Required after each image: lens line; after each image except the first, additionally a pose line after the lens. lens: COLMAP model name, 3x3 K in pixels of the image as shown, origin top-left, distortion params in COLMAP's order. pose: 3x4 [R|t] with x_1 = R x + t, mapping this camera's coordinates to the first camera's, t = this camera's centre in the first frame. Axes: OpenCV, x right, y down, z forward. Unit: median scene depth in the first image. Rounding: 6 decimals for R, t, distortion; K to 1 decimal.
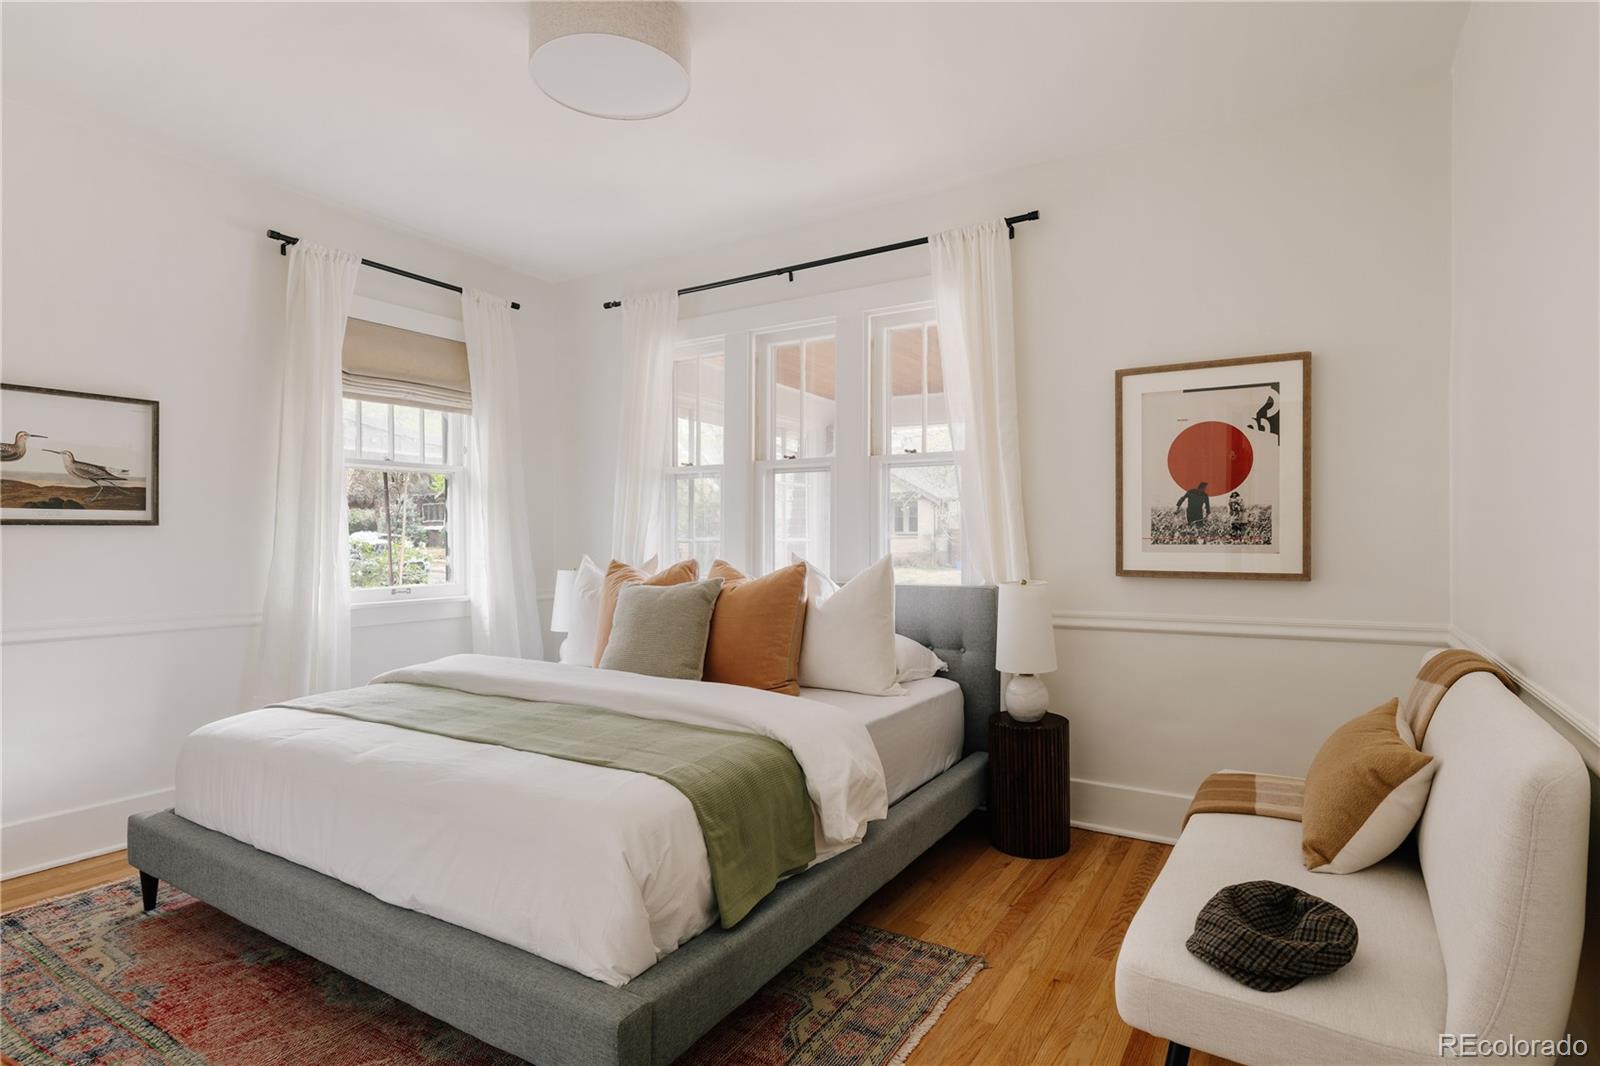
lens RADIAL K [[833.9, 0, 800.0], [0, 833.9, 533.0], [0, 0, 1]] dist [-0.000002, 0.000119]
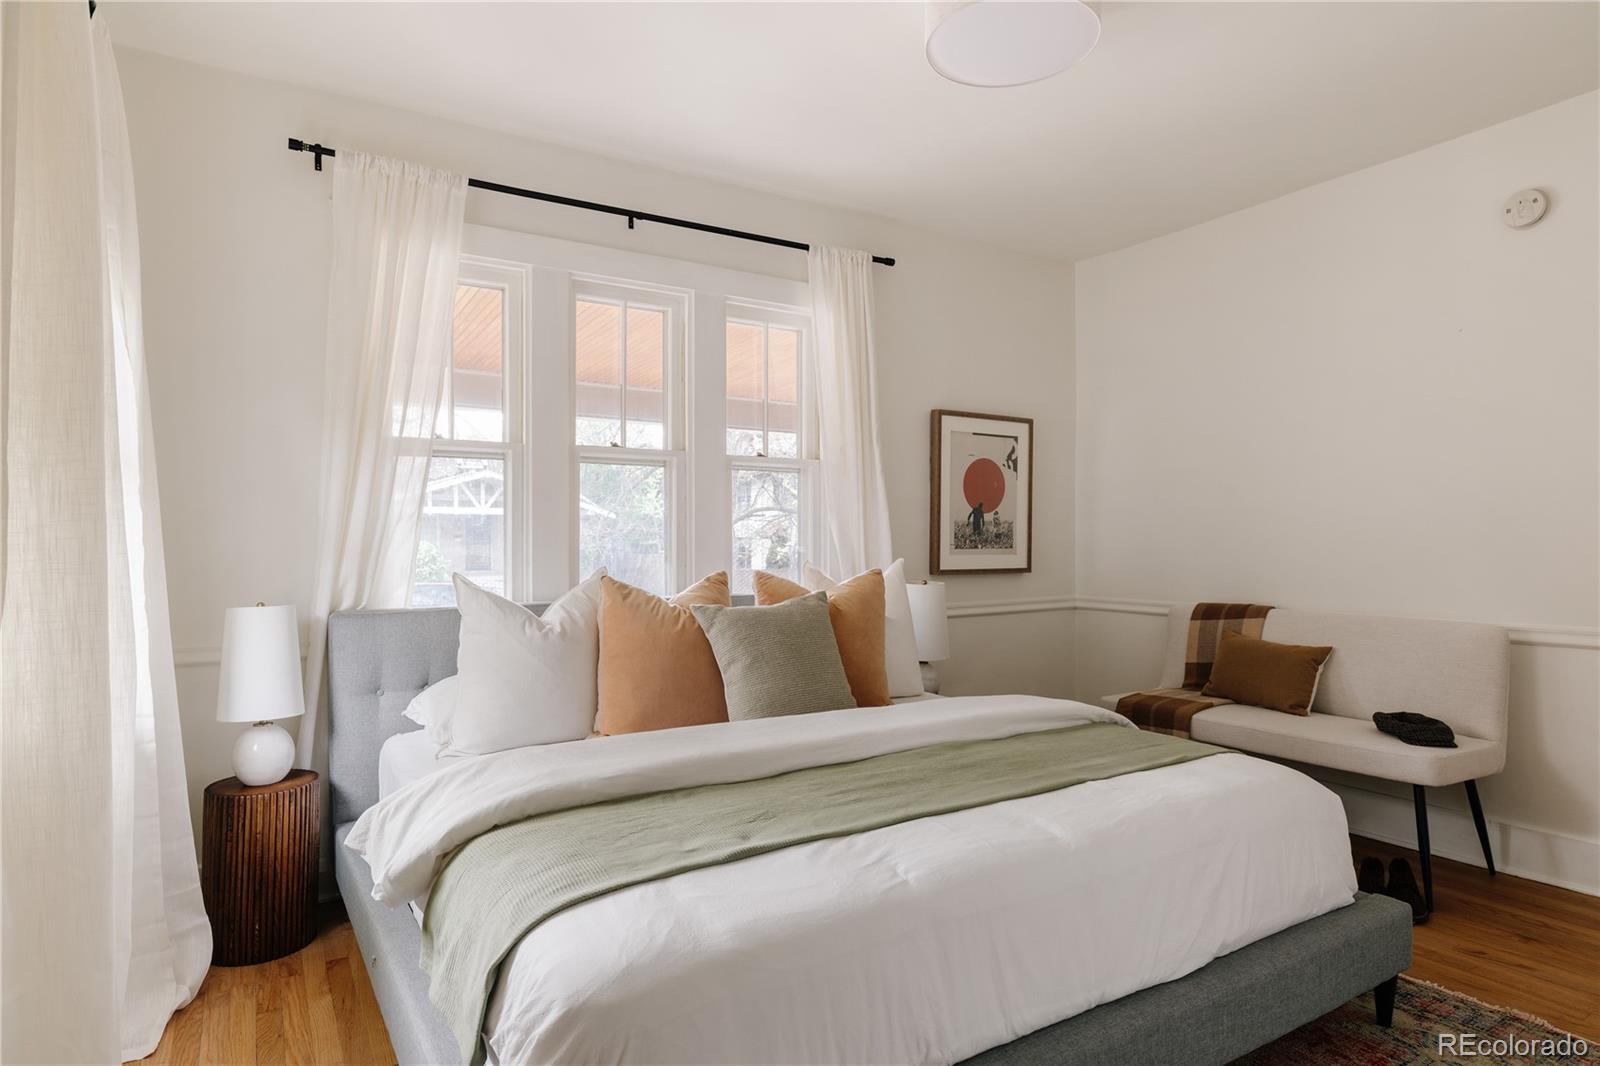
lens RADIAL K [[919.8, 0, 800.0], [0, 919.8, 533.0], [0, 0, 1]] dist [-0.001534, -0.001111]
pose [[0.426276, 0.010982, 0.904527, -1.005918], [0.002500, 0.999908, -0.013318, 0.007446], [-0.904590, 0.007939, 0.426209, 0.641140]]
